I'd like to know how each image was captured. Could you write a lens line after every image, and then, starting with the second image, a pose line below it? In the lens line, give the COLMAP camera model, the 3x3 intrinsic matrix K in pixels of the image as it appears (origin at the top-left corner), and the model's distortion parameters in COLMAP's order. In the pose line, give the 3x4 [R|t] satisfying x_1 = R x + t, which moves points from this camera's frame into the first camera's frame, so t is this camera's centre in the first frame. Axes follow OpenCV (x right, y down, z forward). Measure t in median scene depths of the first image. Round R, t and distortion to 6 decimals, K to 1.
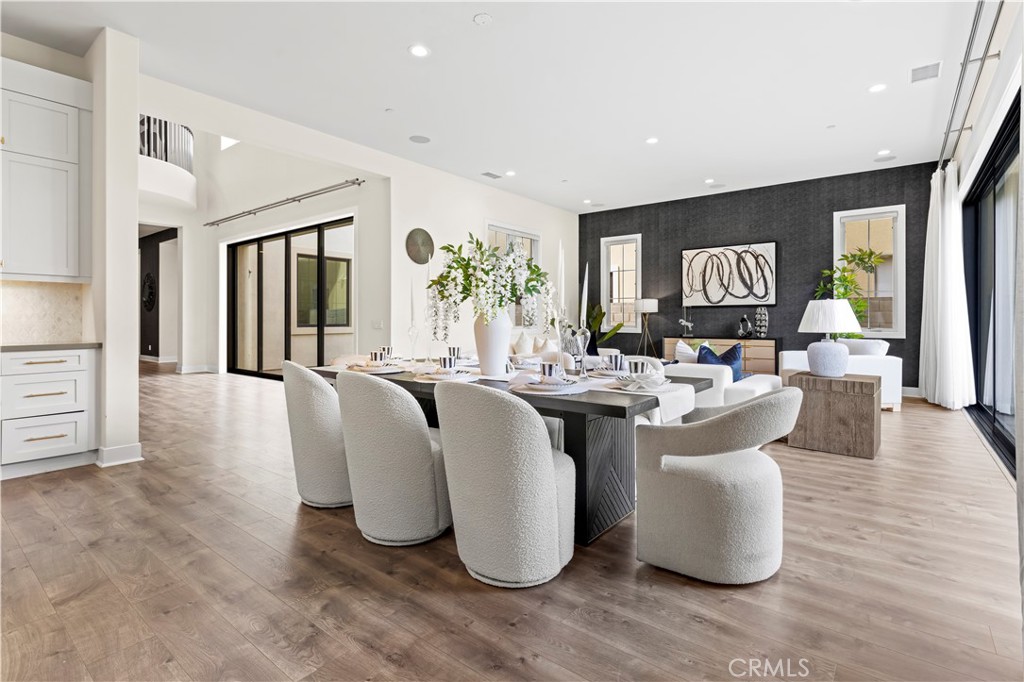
lens RADIAL K [[493.1, 0, 510.3], [0, 493.1, 325.5], [0, 0, 1]] dist [-0.008682, -0.000141]
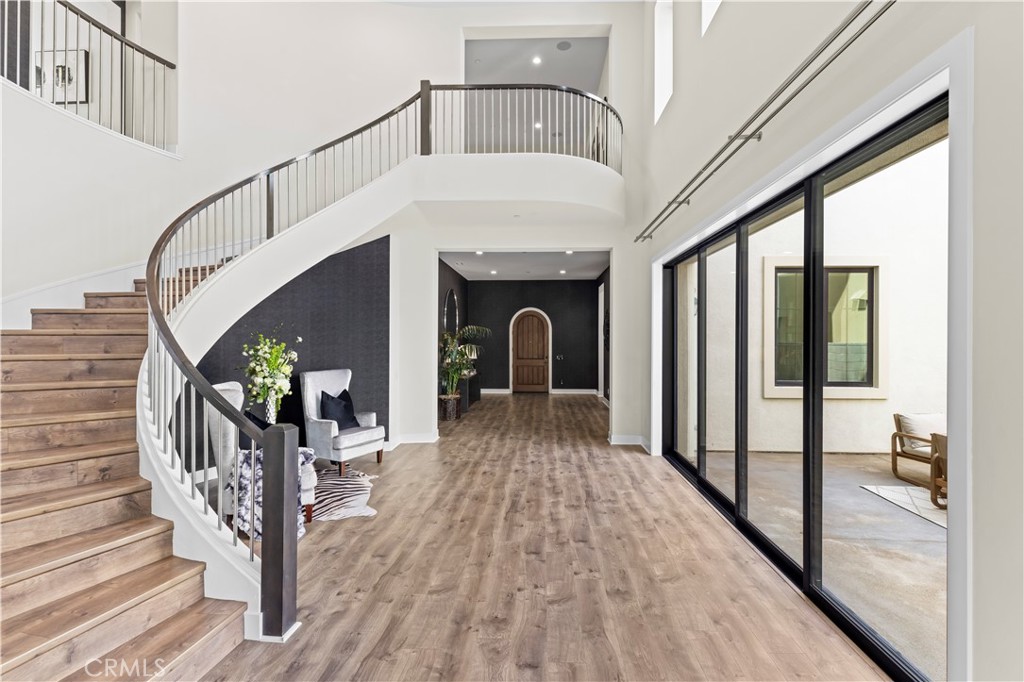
lens RADIAL K [[464.5, 0, 528.6], [0, 464.5, 336.6], [0, 0, 1]] dist [0.001134, -0.001096]
pose [[0.601437, 0.000133, -0.798920, -0.219025], [-0.013150, 0.999866, -0.009733, -0.069792], [0.798812, 0.016360, 0.601358, 0.575111]]
